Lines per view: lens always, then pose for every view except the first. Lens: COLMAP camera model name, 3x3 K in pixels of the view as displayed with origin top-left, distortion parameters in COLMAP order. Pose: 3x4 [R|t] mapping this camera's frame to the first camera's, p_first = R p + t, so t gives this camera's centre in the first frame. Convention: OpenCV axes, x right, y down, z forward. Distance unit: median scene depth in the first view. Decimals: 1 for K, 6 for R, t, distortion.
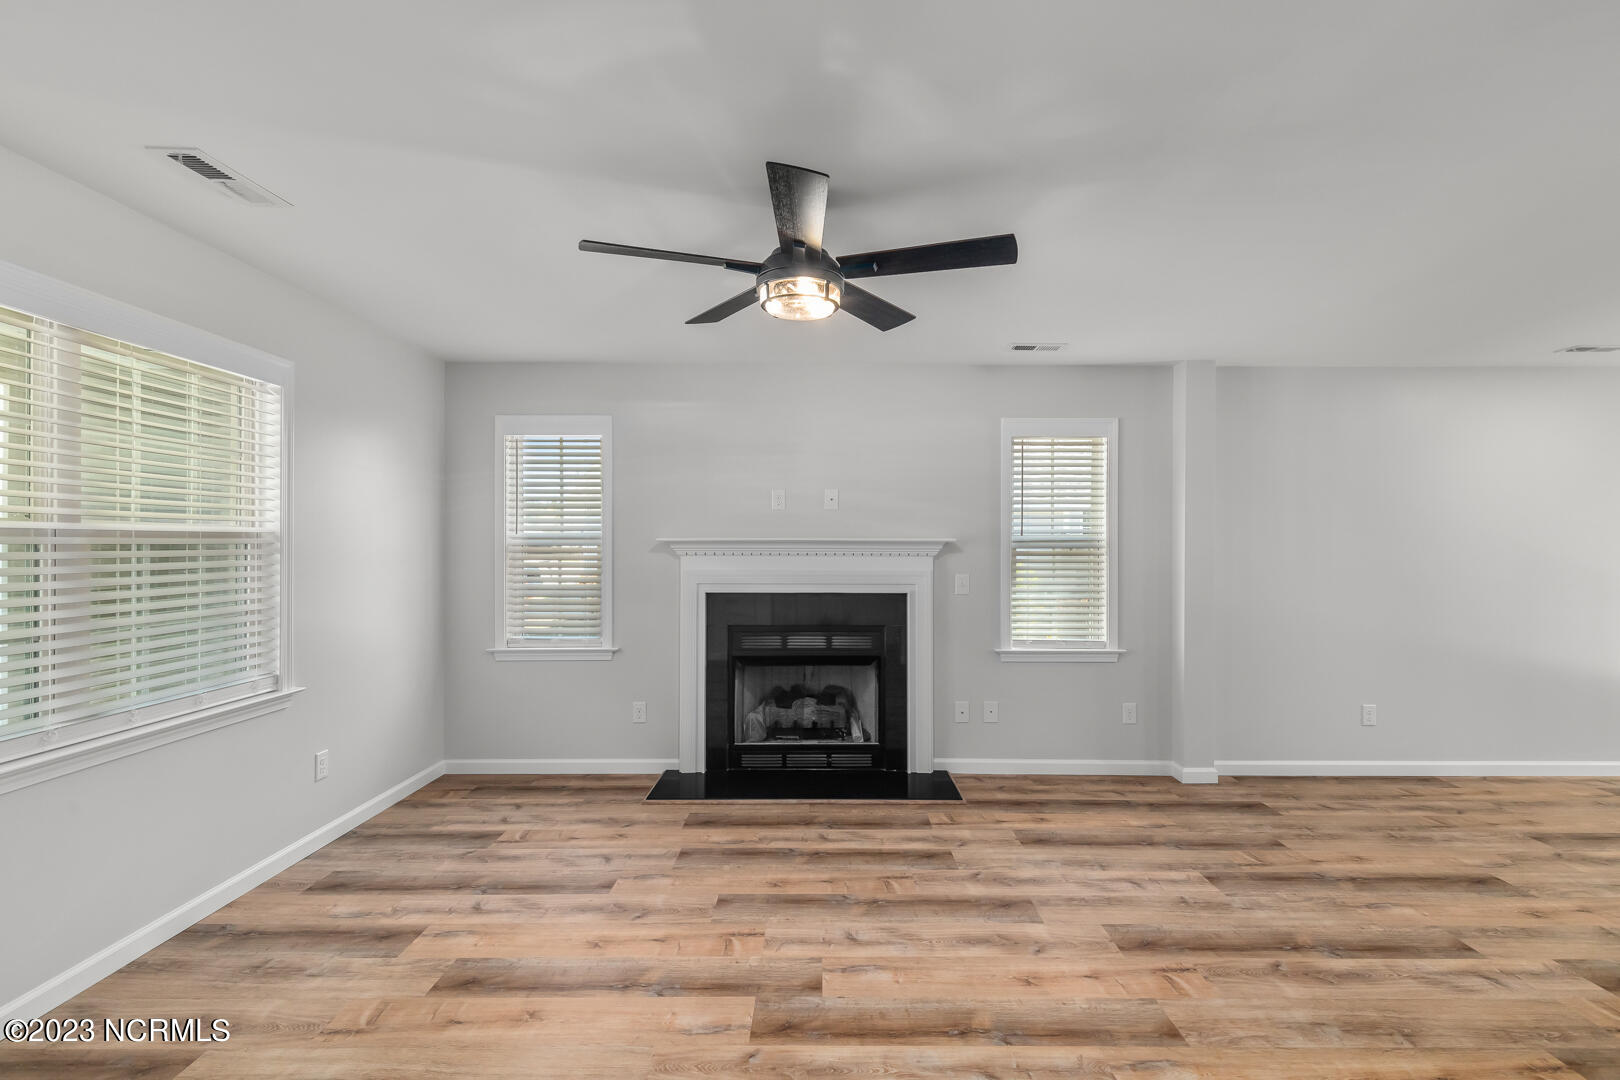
lens RADIAL K [[744.2, 0, 824.4], [0, 744.2, 546.8], [0, 0, 1]] dist [0.012111, -0.002741]
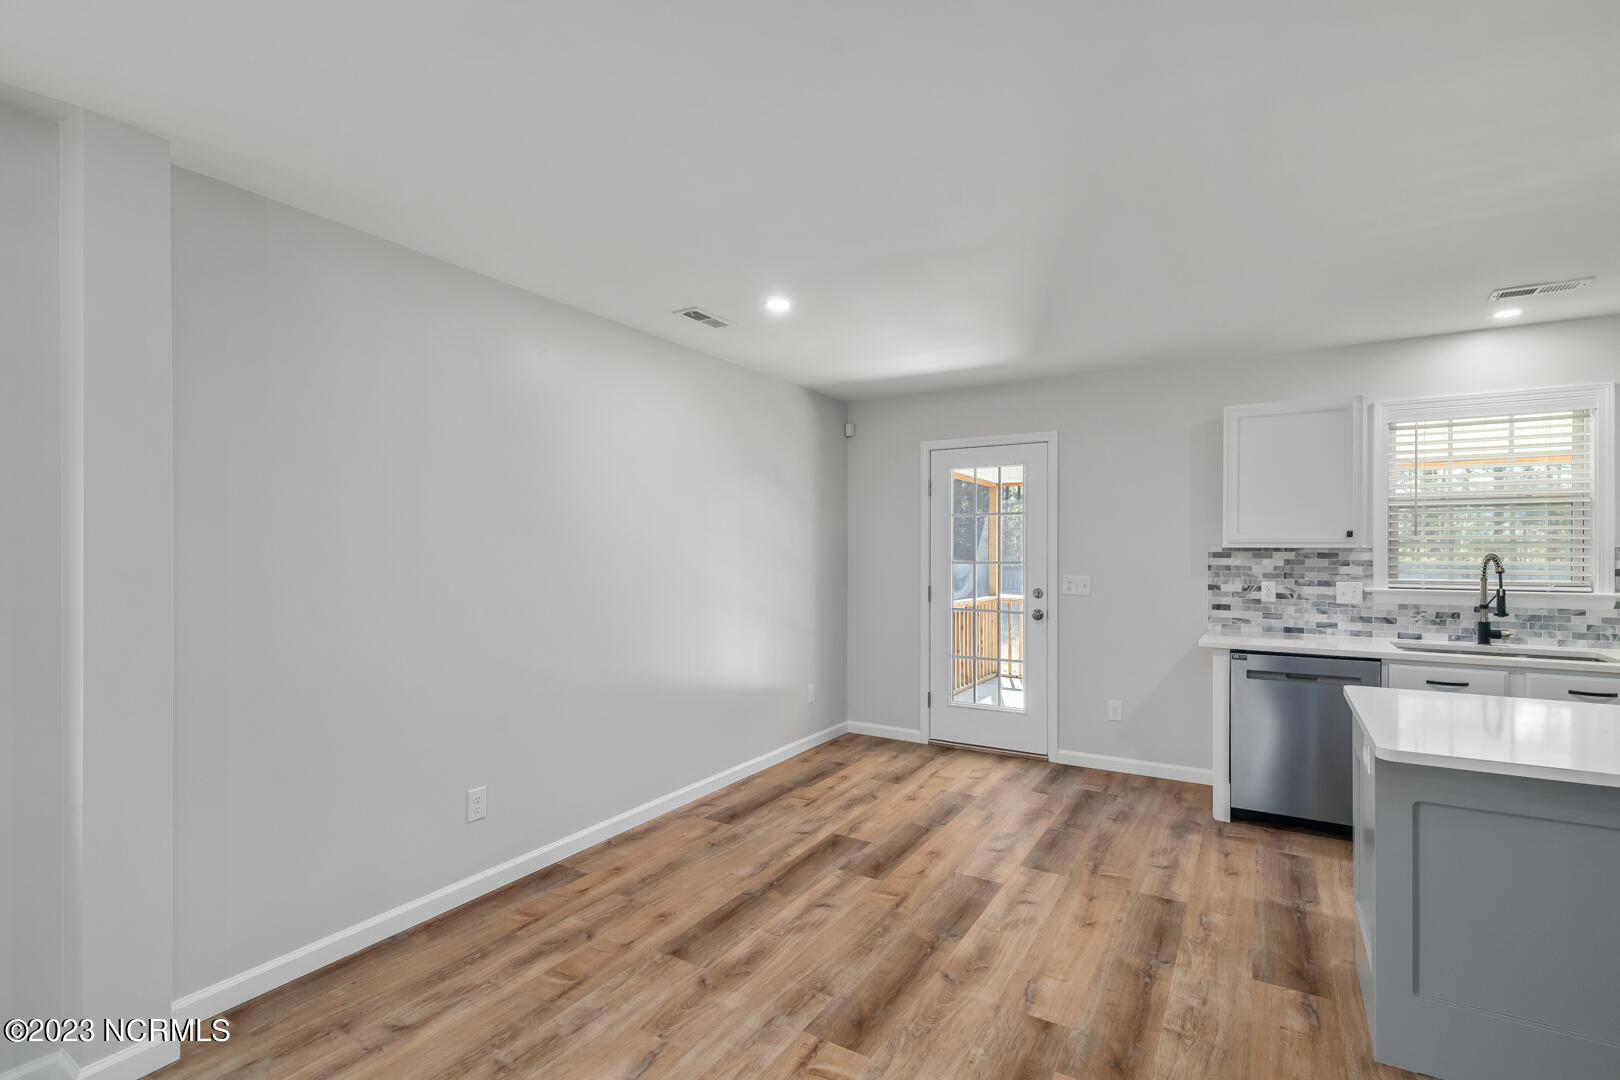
lens RADIAL K [[744.2, 0, 819.9], [0, 744.2, 553.6], [0, 0, 1]] dist [0.012111, -0.002741]
pose [[0.513740, -0.005149, 0.857930, 0.419190], [0.001043, 0.999985, 0.005377, 0.001477], [-0.857945, -0.001868, 0.513738, 0.529834]]
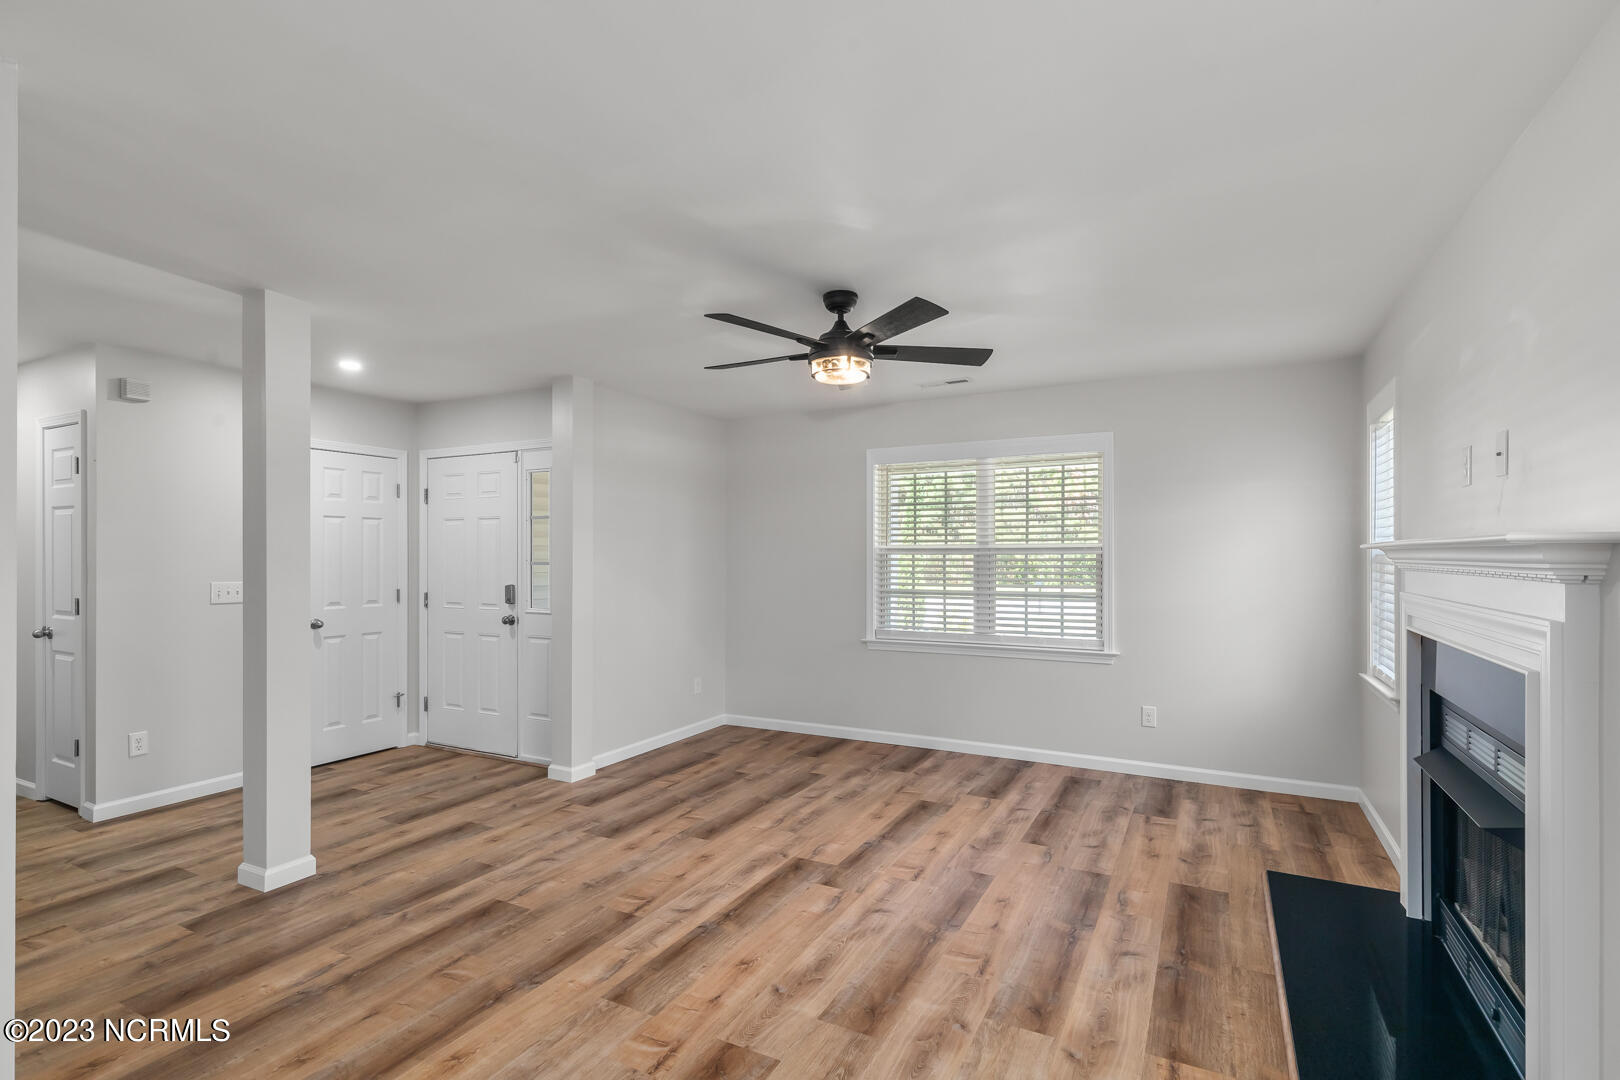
lens RADIAL K [[744.2, 0, 826.4], [0, 744.2, 557.5], [0, 0, 1]] dist [0.012111, -0.002741]
pose [[-0.461474, 0.001179, -0.887153, 0.802632], [-0.000175, 0.999999, 0.001420, -0.000634], [0.887154, 0.000810, -0.461473, 1.098534]]
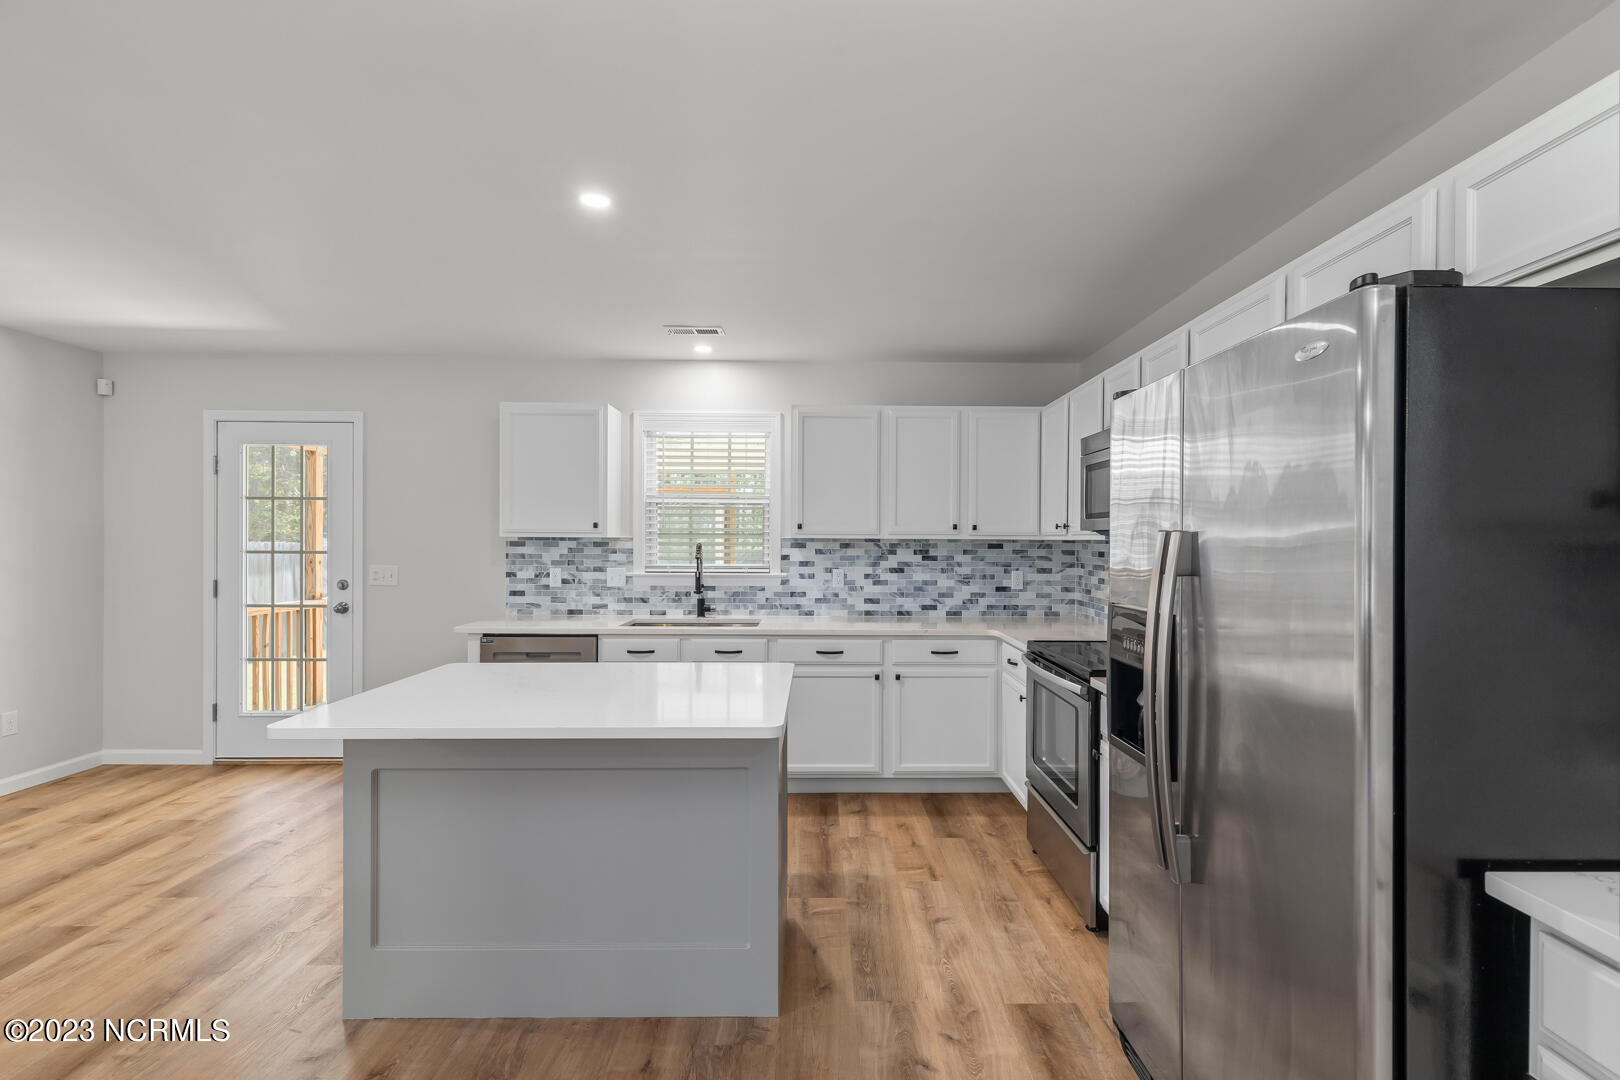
lens RADIAL K [[744.2, 0, 830.3], [0, 744.2, 542.2], [0, 0, 1]] dist [0.012111, -0.002741]
pose [[-0.011707, -0.004875, 0.999920, 0.514975], [-0.004126, 0.999980, 0.004827, -0.000134], [-0.999923, -0.004070, -0.011727, 0.059649]]
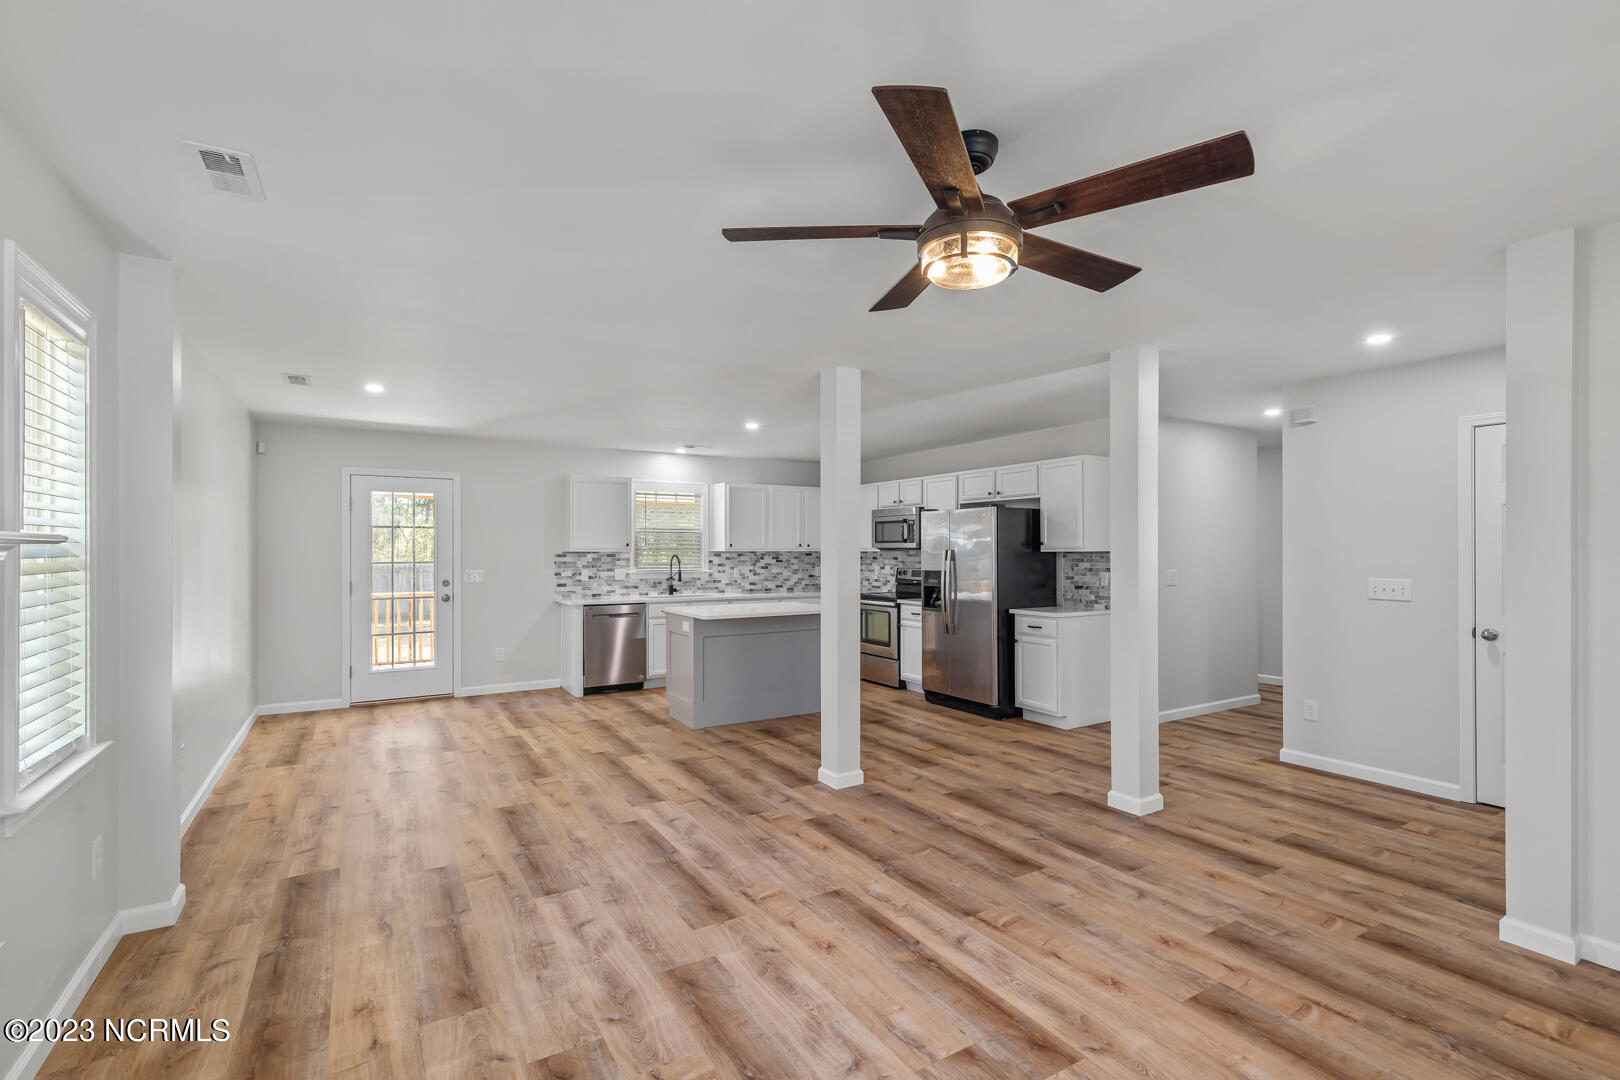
lens RADIAL K [[744.2, 0, 830.9], [0, 744.2, 553.7], [0, 0, 1]] dist [0.012111, -0.002741]
pose [[-0.530200, -0.003445, 0.847866, -0.457237], [0.001177, 0.999988, 0.004799, -0.004391], [-0.847872, 0.003542, -0.530189, 1.088279]]
